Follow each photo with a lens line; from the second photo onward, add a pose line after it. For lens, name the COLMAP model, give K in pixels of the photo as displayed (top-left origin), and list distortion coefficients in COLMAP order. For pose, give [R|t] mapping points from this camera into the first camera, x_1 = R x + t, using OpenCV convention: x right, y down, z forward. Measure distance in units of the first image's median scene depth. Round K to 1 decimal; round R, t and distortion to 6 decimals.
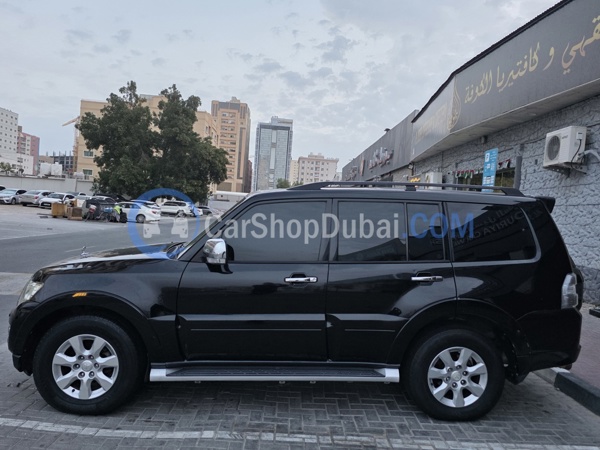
lens RADIAL K [[461.0, 0, 299.8], [0, 461.0, 227.9], [0, 0, 1]] dist [0.058708, -0.046017]
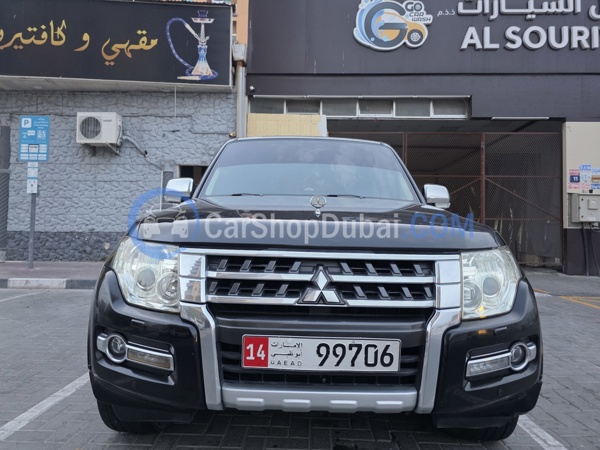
lens RADIAL K [[405.1, 0, 299.6], [0, 405.1, 224.8], [0, 0, 1]] dist [0.045955, -0.034043]
pose [[0.062496, -0.048509, 0.996866, -0.210302], [0.022810, 0.998627, 0.047165, 0.012045], [-0.997785, 0.019791, 0.063517, 0.240624]]
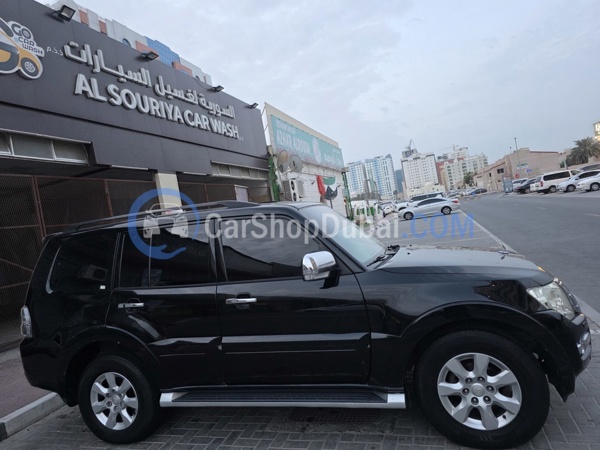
lens RADIAL K [[405.1, 0, 300.1], [0, 405.1, 223.6], [0, 0, 1]] dist [0.045955, -0.034043]
pose [[-0.926592, 0.083361, 0.366712, -0.096669], [0.115275, 0.991141, 0.065965, -0.024042], [-0.357965, 0.103396, -0.927993, 0.449775]]
